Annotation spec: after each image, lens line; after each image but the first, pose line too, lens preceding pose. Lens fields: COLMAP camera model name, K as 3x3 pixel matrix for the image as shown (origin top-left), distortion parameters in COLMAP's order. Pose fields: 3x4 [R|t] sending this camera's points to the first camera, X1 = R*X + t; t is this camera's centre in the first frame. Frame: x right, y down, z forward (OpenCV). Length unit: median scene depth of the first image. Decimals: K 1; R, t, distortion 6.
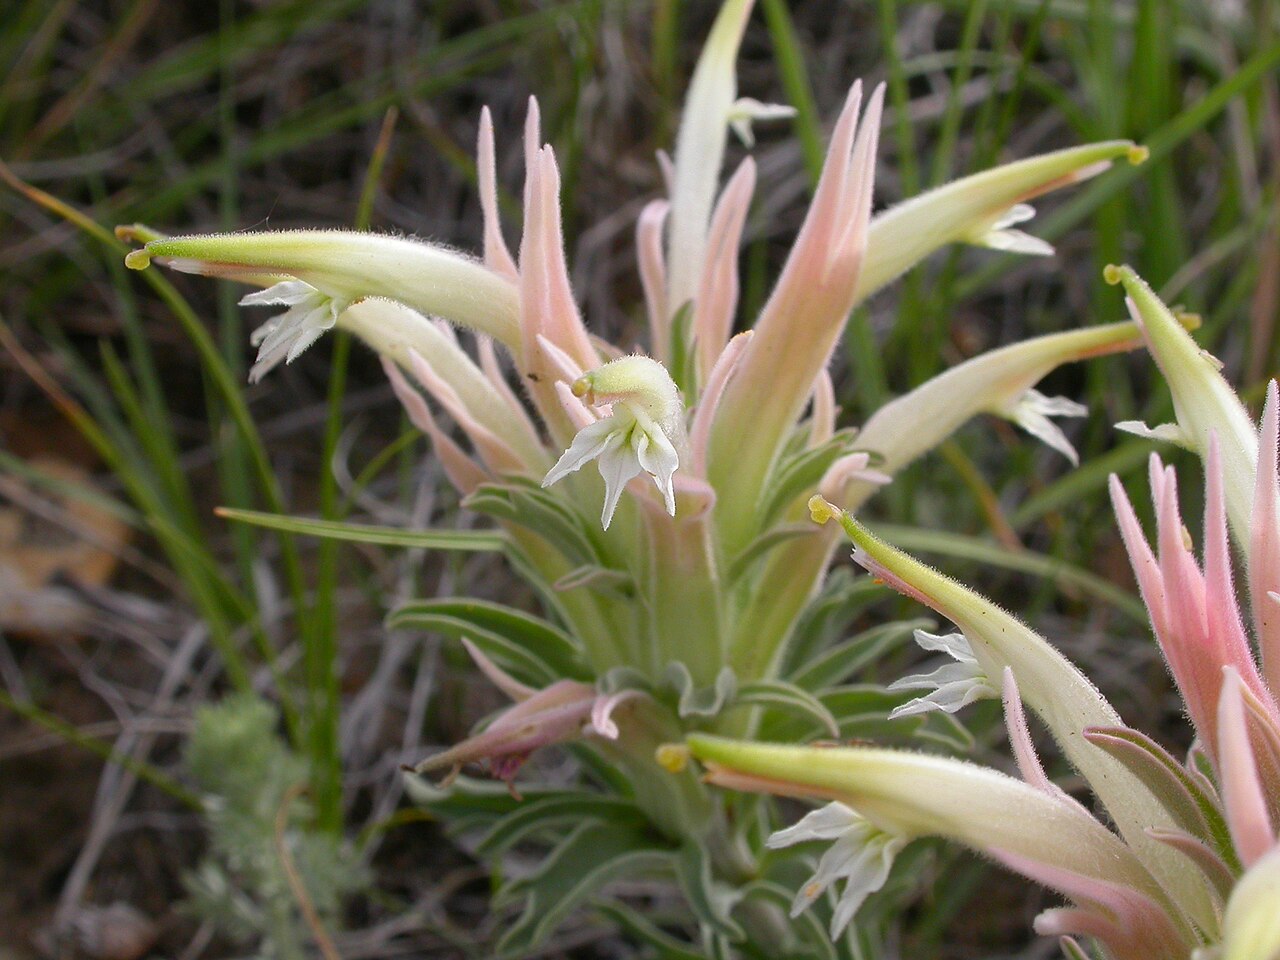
lens RADIAL K [[2270.3, 0, 640.0], [0, 2270.3, 480.0], [0, 0, 1]] dist [-0.039405, -0.065802]
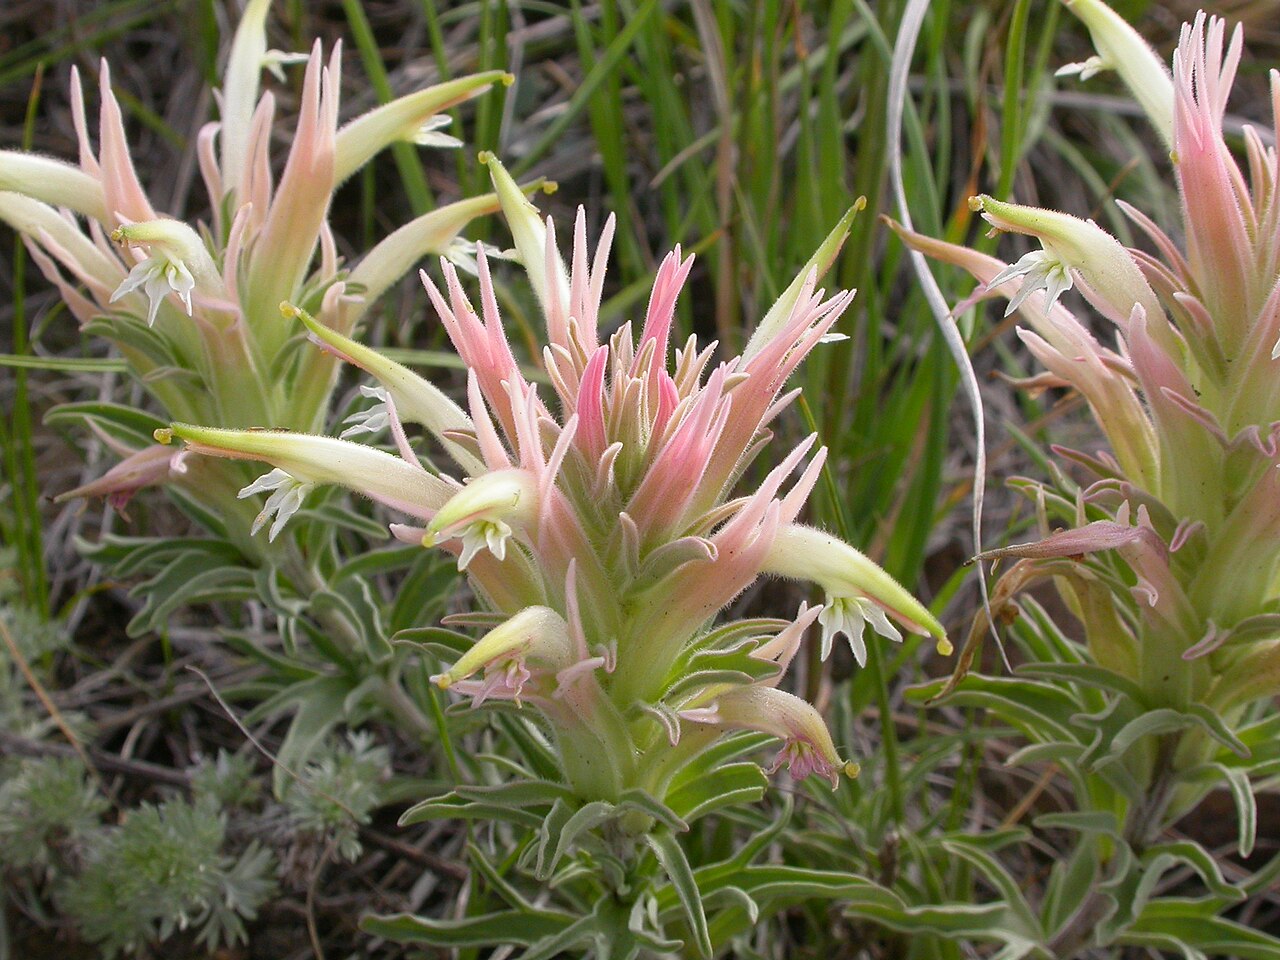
lens RADIAL K [[2324.4, 0, 640.0], [0, 2324.4, 480.0], [0, 0, 1]] dist [-0.055004, -0.015607]
pose [[0.995012, -0.051927, 0.085171, 0.154619], [0.049108, 0.998185, 0.034873, 0.075142], [-0.086827, -0.030516, 0.995756, -0.568012]]
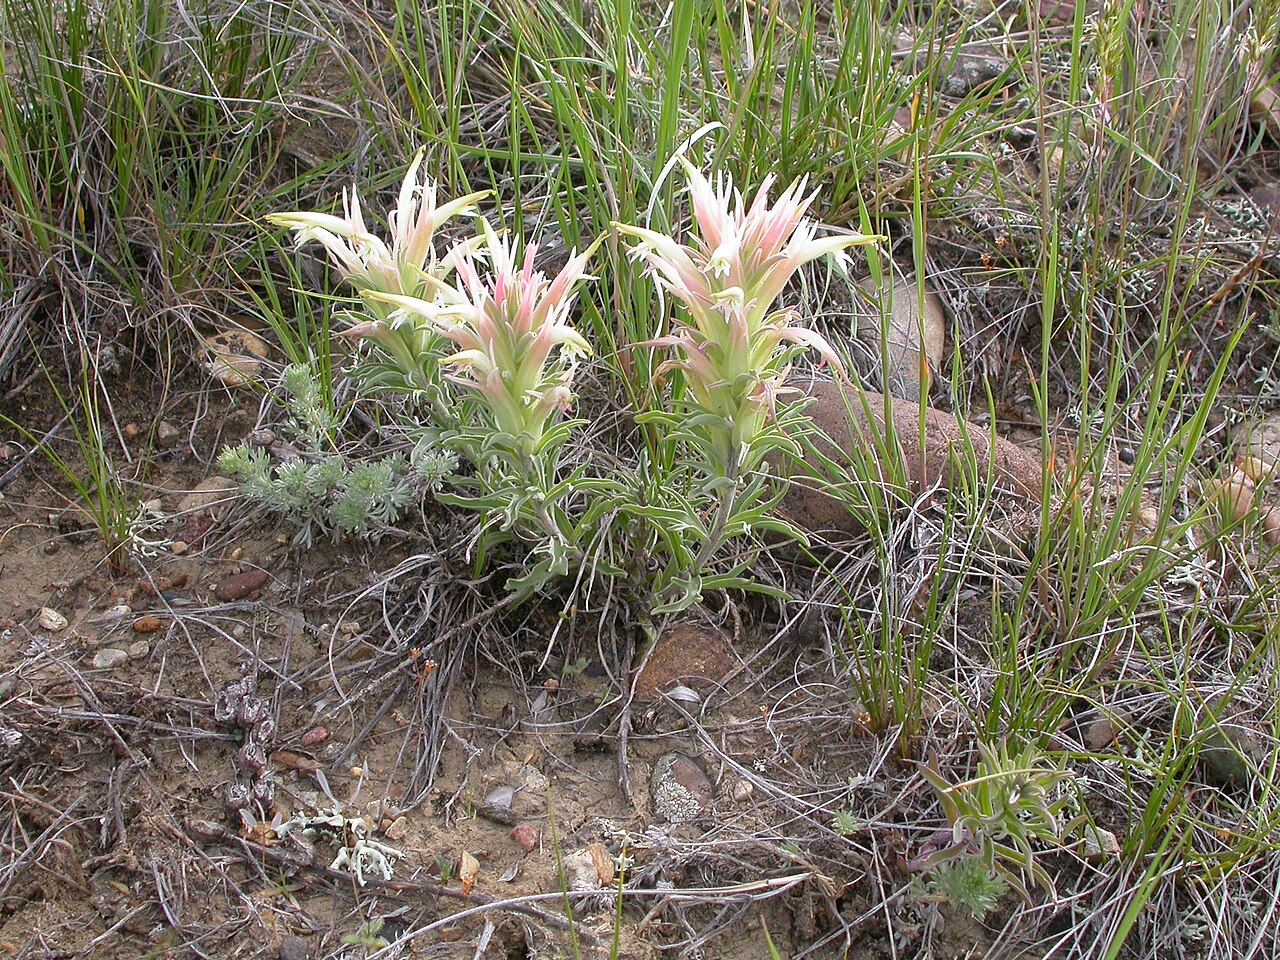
lens RADIAL K [[1668.9, 0, 640.0], [0, 1668.9, 480.0], [0, 0, 1]] dist [-0.147557, 0.014681]
pose [[0.999711, -0.024010, -0.001431, 0.475878], [0.023981, 0.999549, -0.018088, 0.459056], [0.001864, 0.018048, 0.999835, -2.120890]]
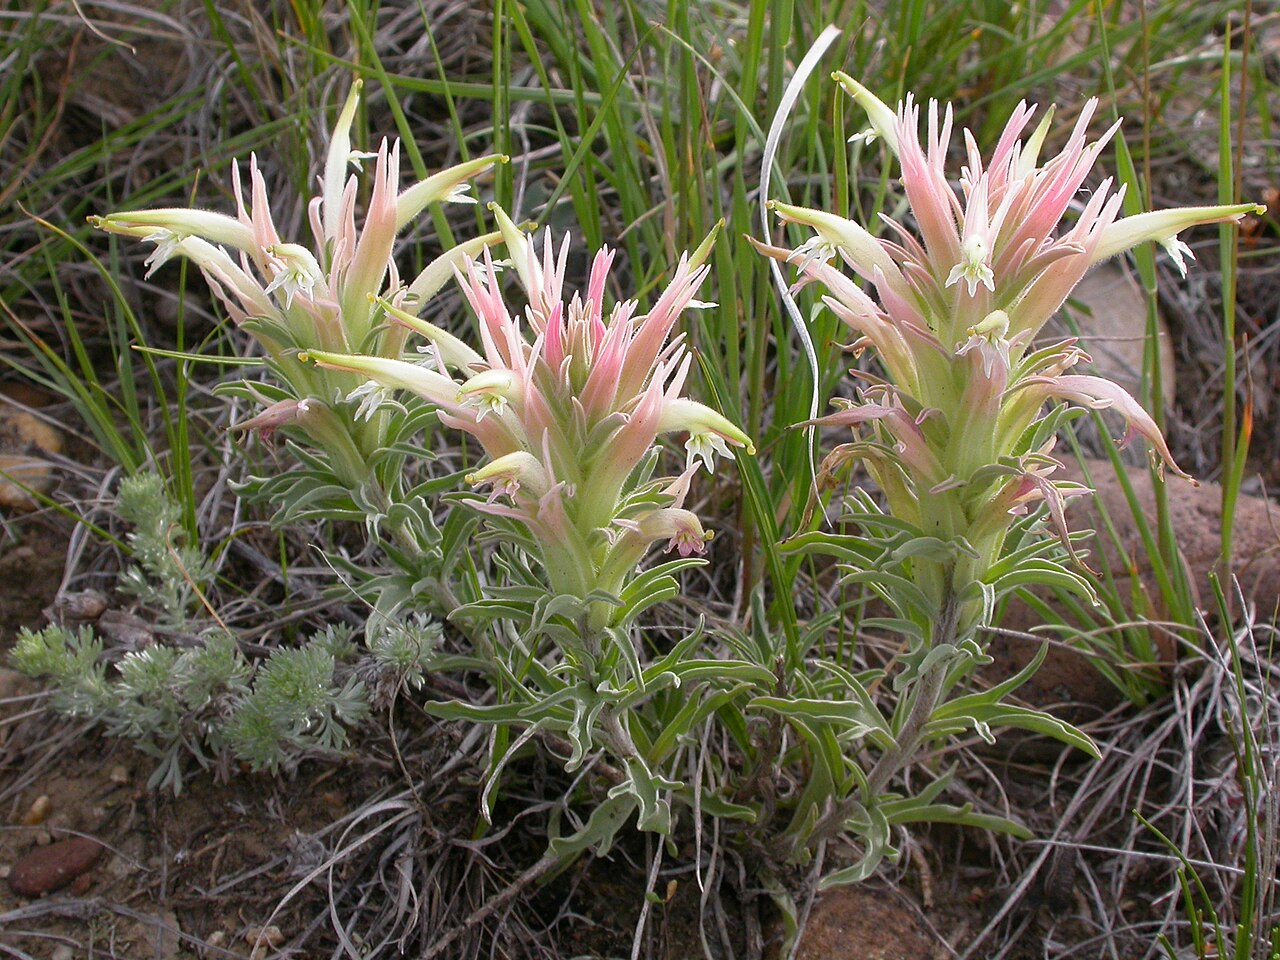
lens RADIAL K [[2324.4, 0, 640.0], [0, 2324.4, 480.0], [0, 0, 1]] dist [-0.055004, -0.015607]
pose [[0.994694, -0.079036, 0.065855, 0.166125], [0.081715, 0.995891, -0.039031, 0.299187], [-0.062500, 0.044205, 0.997066, -1.433885]]
